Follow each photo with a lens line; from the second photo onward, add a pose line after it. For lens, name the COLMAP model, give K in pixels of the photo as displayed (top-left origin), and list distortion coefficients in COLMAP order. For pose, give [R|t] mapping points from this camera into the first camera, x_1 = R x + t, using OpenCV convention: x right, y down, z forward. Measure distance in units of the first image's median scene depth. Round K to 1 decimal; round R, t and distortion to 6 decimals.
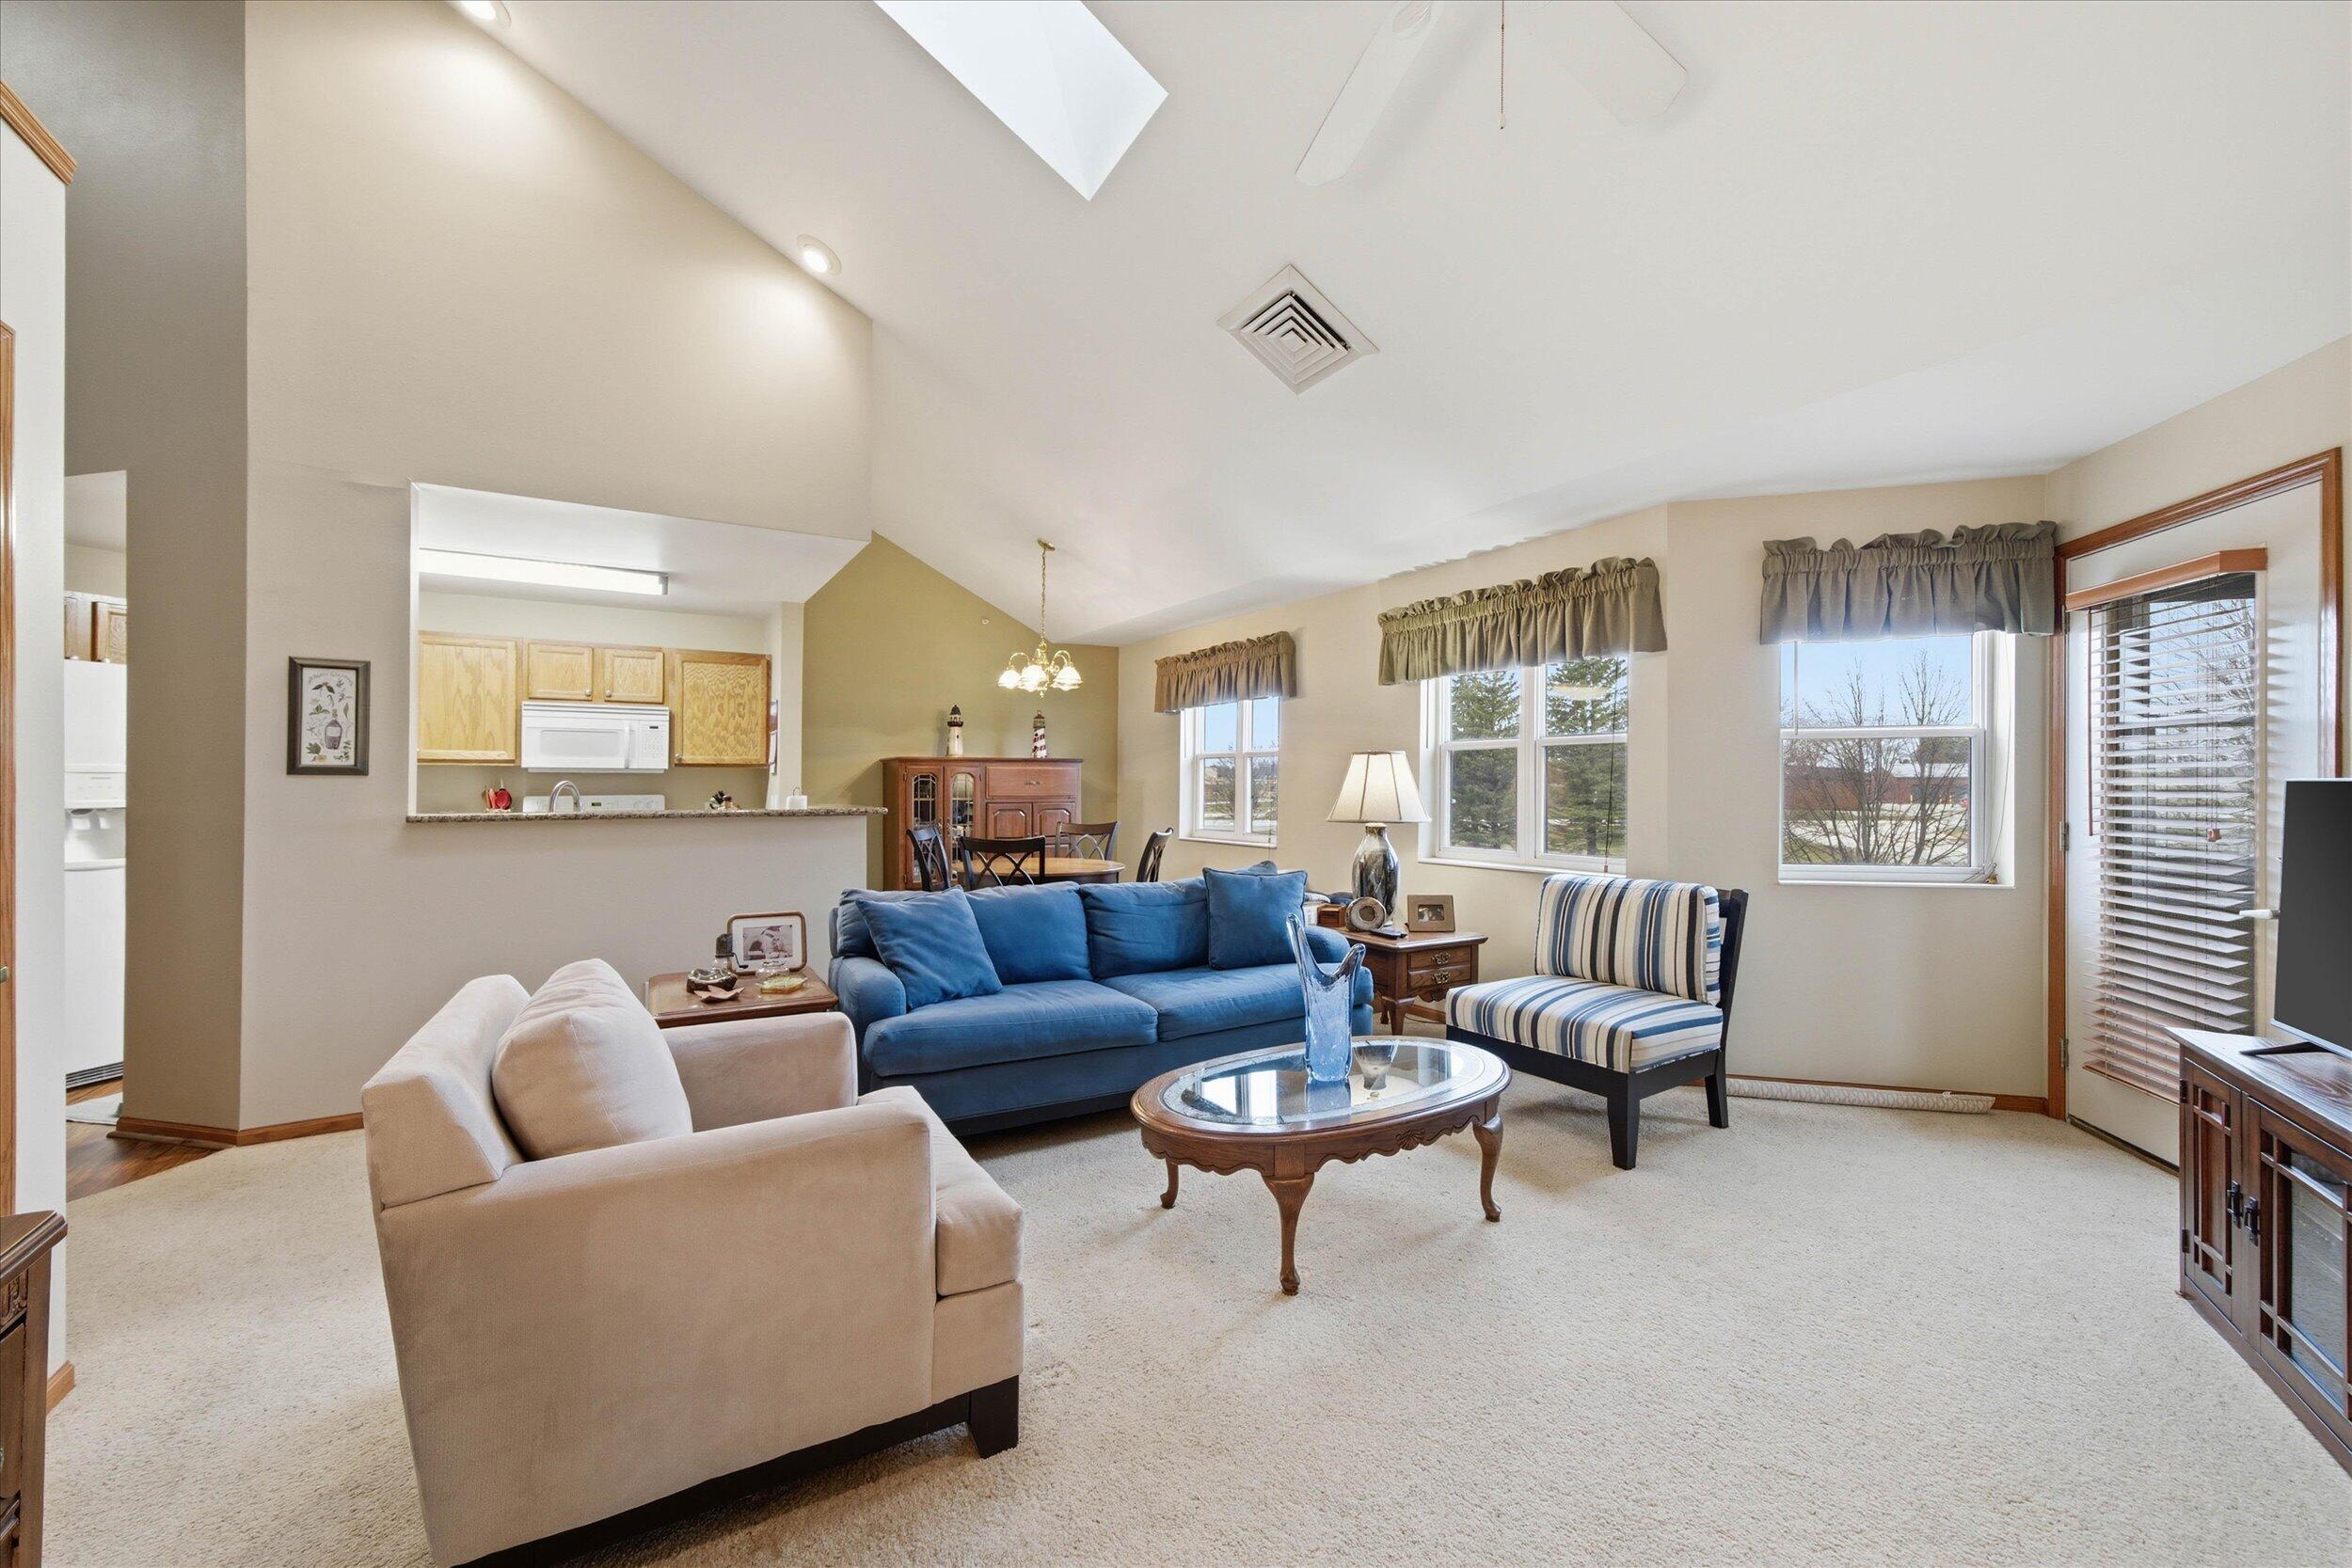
lens RADIAL K [[921.1, 0, 1181.0], [0, 921.1, 777.6], [0, 0, 1]] dist [-0.002406, 0.003795]
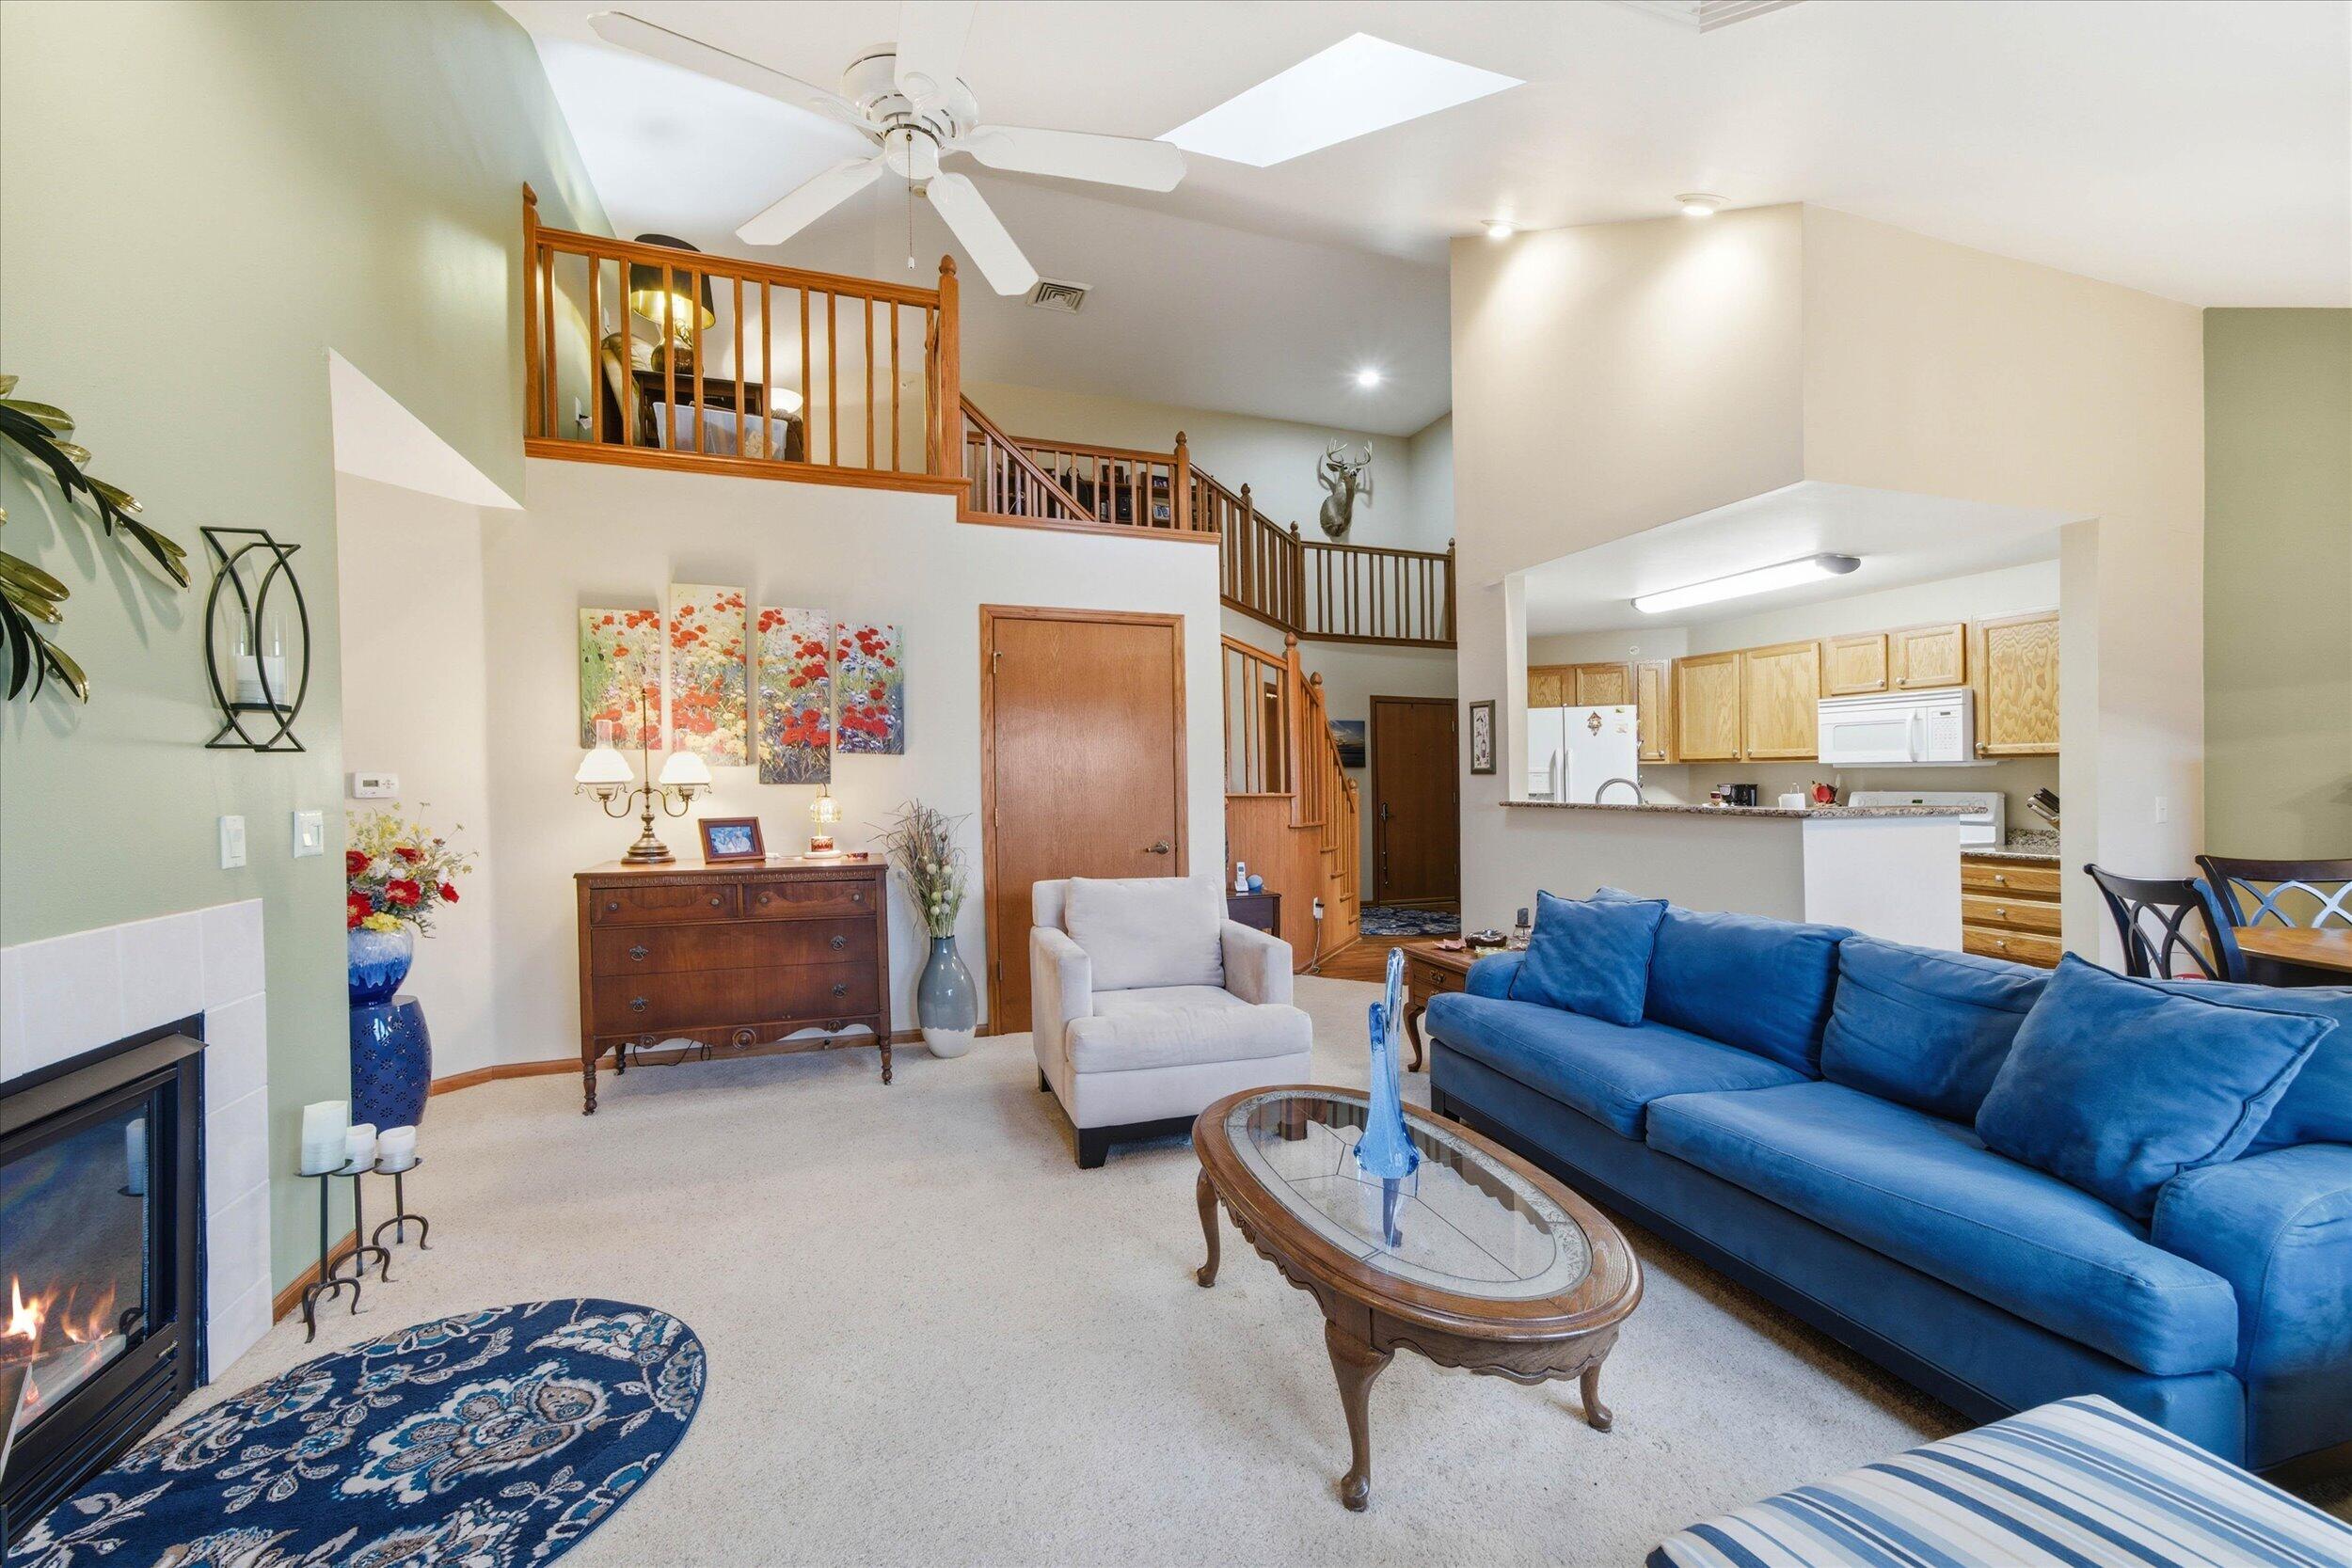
lens RADIAL K [[921.1, 0, 1148.4], [0, 921.1, 766.1], [0, 0, 1]] dist [-0.002406, 0.003795]
pose [[-0.227672, -0.015047, -0.973622, 0.426628], [0.006997, 0.999830, -0.017088, 0.003889], [0.973713, -0.010703, -0.227528, 0.463339]]
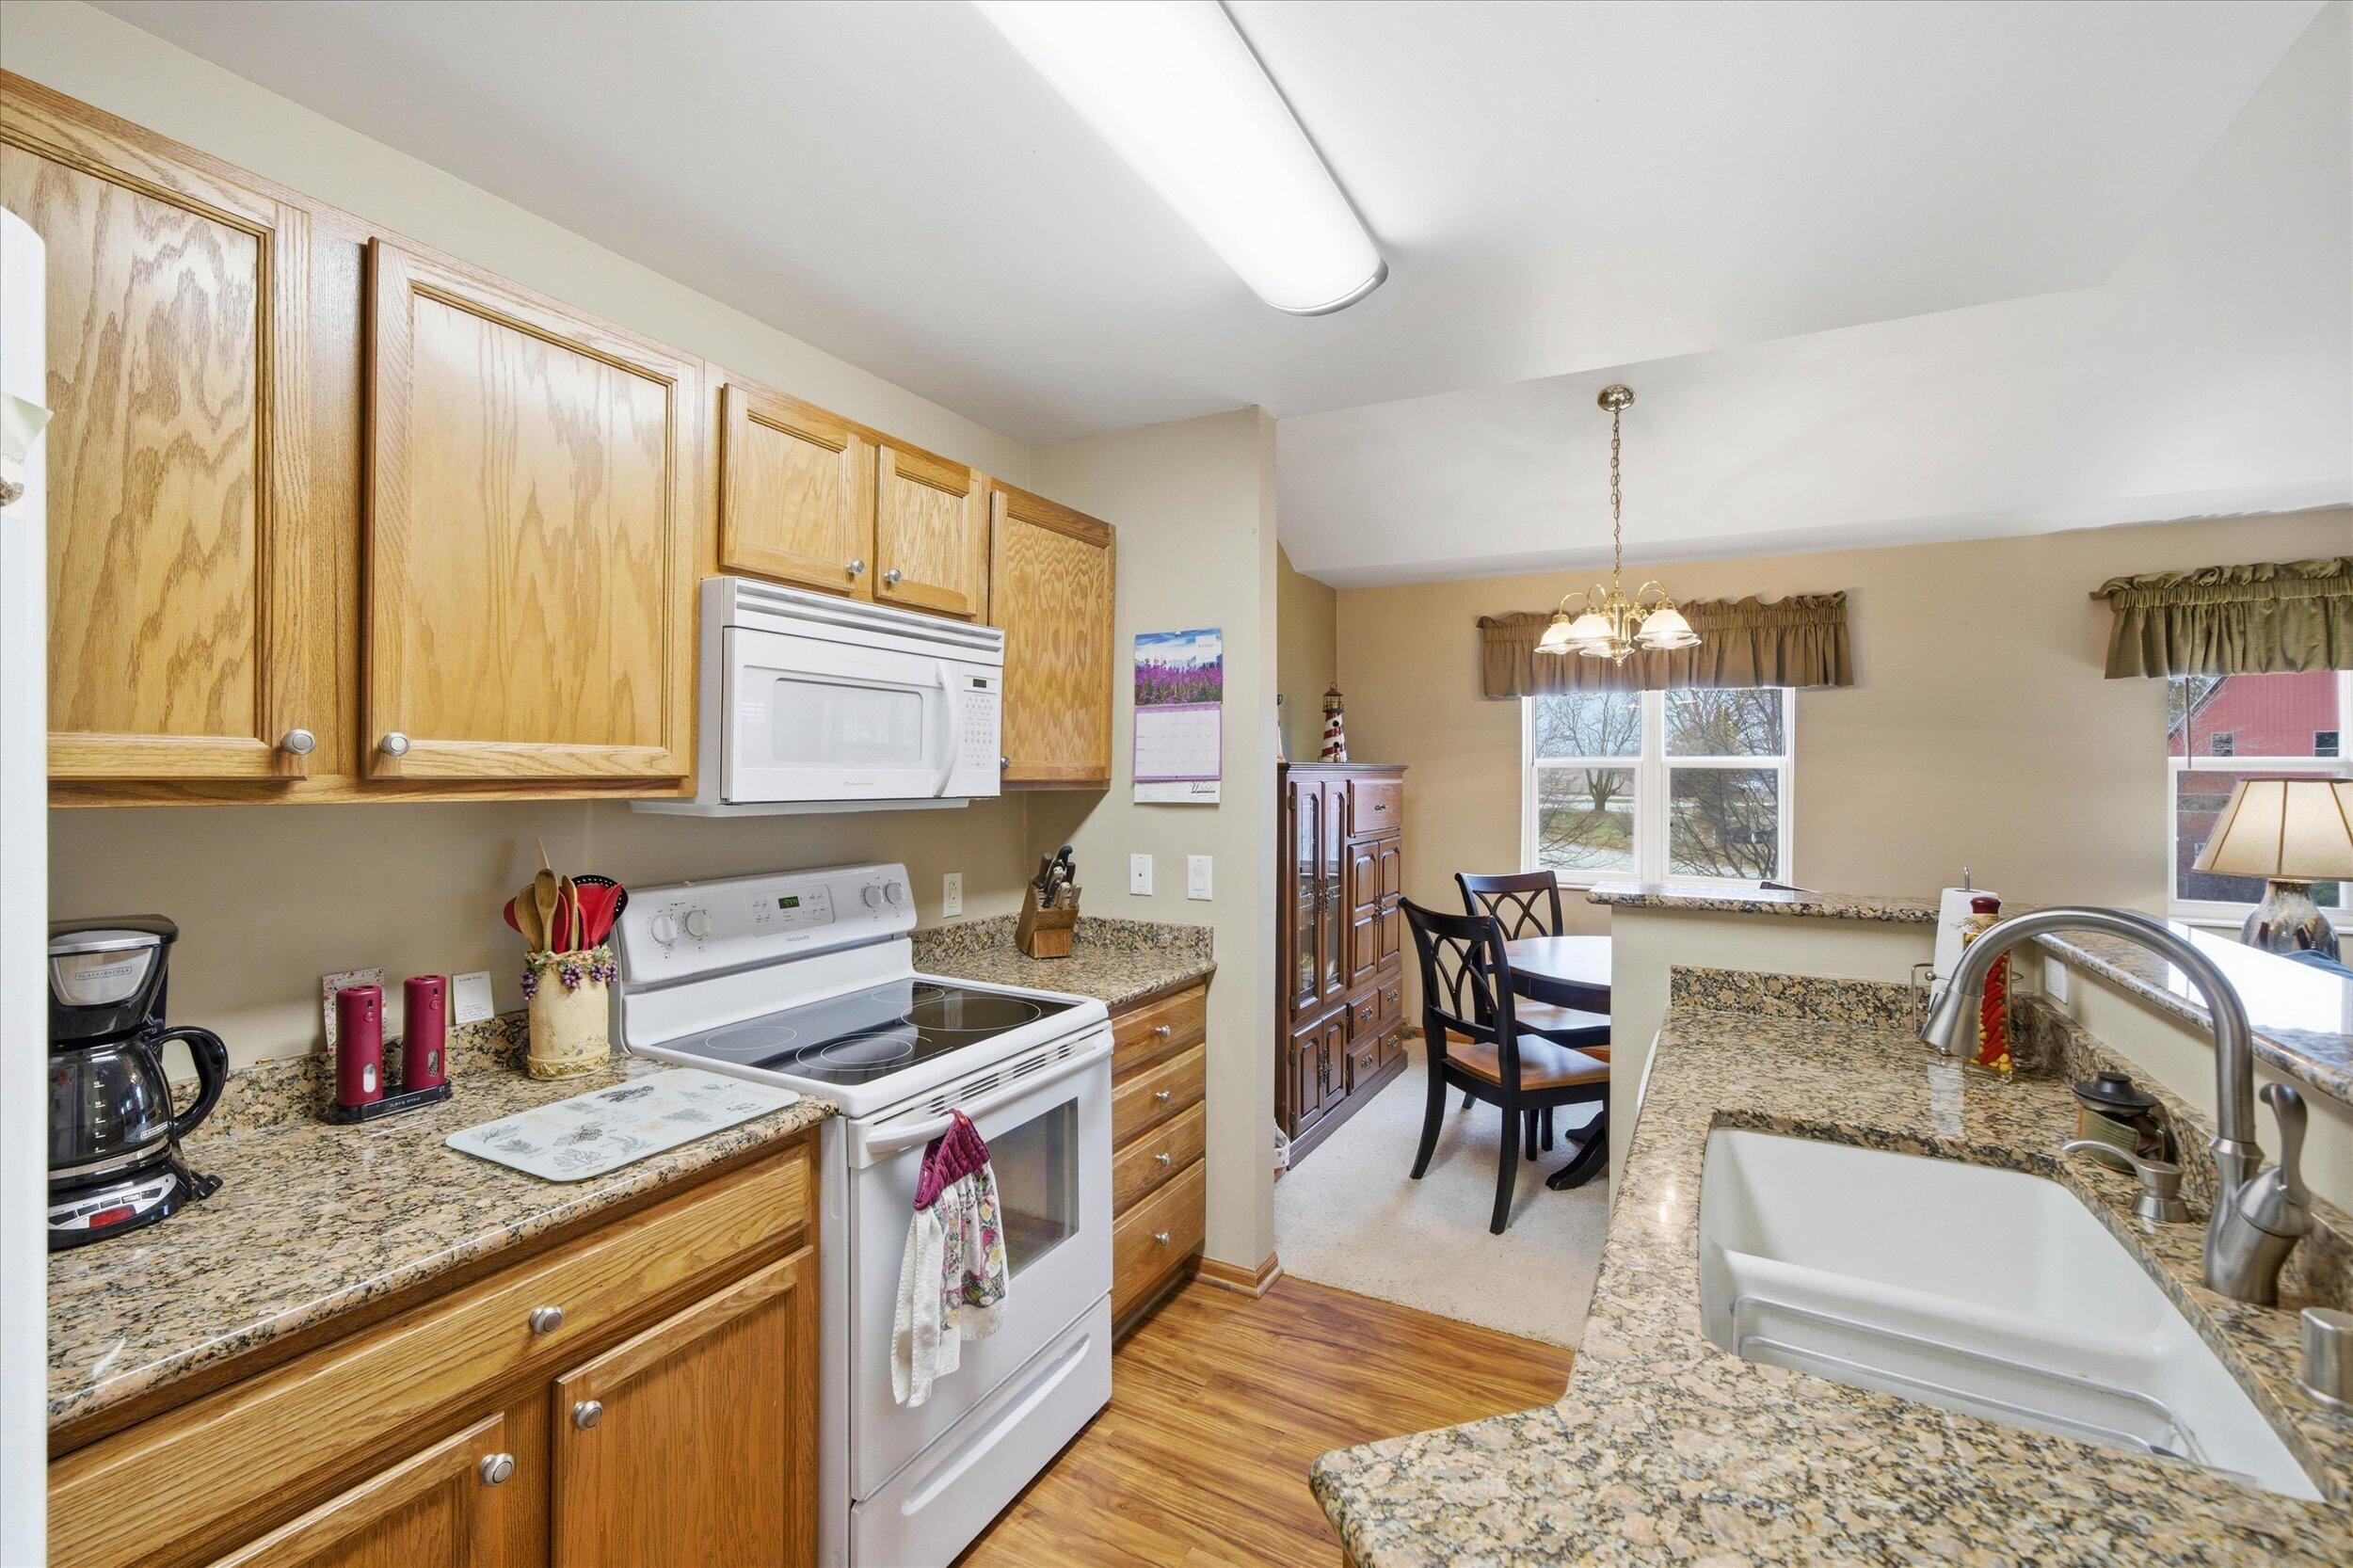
lens RADIAL K [[1017.5, 0, 1167.3], [0, 1017.5, 774.3], [0, 0, 1]] dist [-0.004733, 0.000776]
pose [[0.868398, 0.001861, 0.495864, -0.697381], [-0.007843, 0.999919, 0.009983, -0.022922], [-0.495806, -0.012559, 0.868343, 0.601169]]
